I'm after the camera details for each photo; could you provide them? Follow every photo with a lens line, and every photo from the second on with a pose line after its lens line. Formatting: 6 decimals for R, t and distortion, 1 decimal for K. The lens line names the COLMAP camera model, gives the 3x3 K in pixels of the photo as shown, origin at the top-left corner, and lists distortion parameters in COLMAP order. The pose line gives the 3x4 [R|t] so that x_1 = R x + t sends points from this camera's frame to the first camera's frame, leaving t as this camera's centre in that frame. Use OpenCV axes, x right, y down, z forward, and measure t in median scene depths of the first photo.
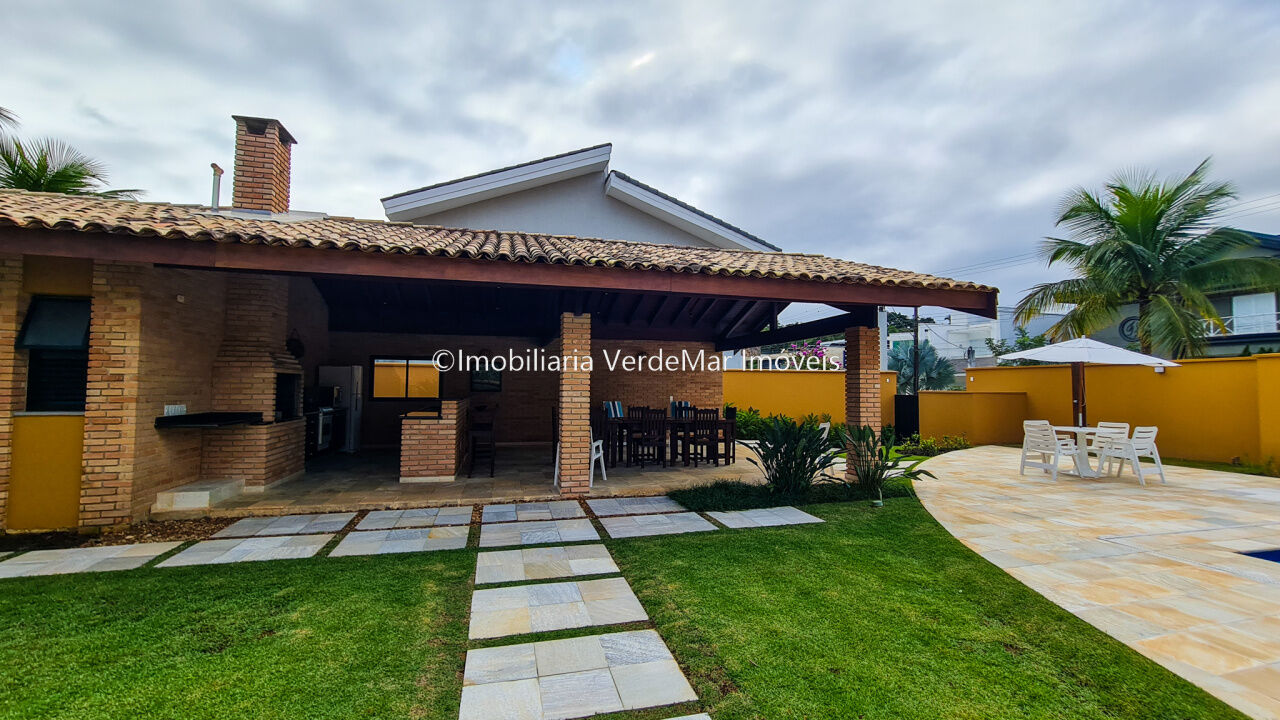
lens RADIAL K [[524.8, 0, 640.8], [0, 524.8, 359.7], [0, 0, 1]] dist [0.000202, -0.000262]
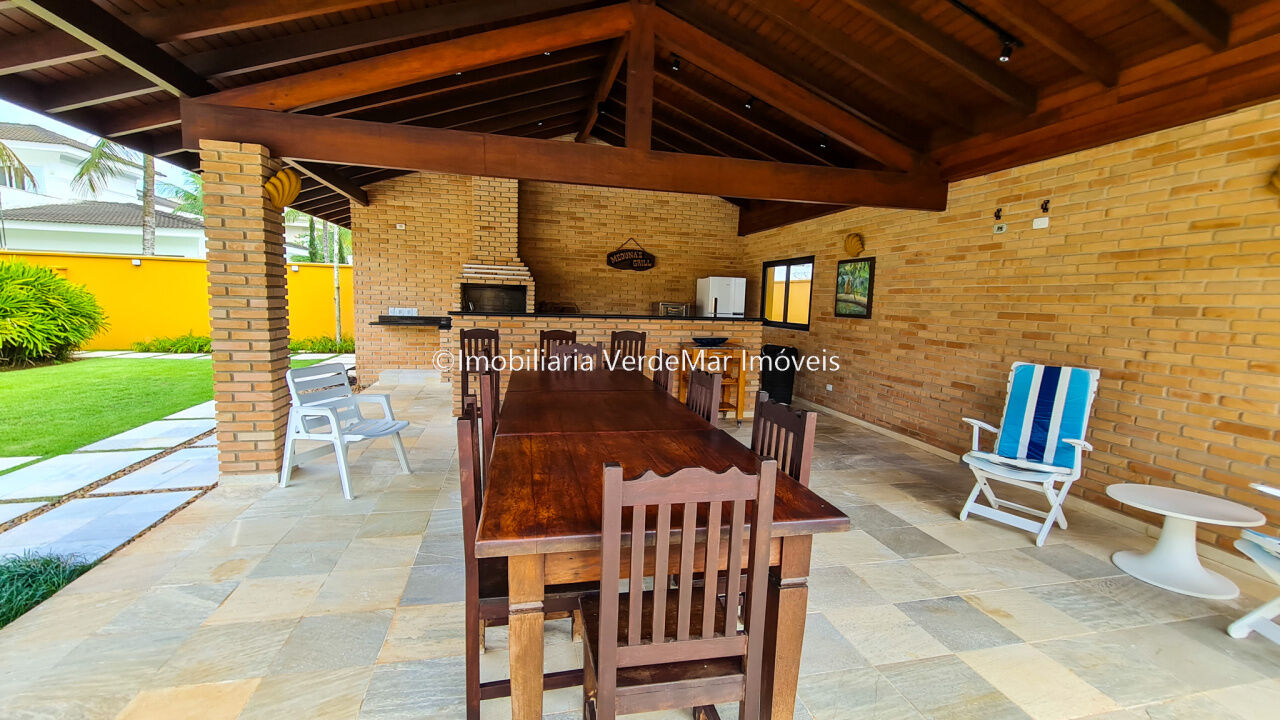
lens RADIAL K [[524.8, 0, 640.8], [0, 524.8, 359.7], [0, 0, 1]] dist [0.000202, -0.000262]
pose [[-0.015797, 0.108410, -0.993981, 0.226950], [0.018787, 0.993961, 0.108110, 0.041801], [0.999699, -0.016966, -0.017739, 0.791158]]
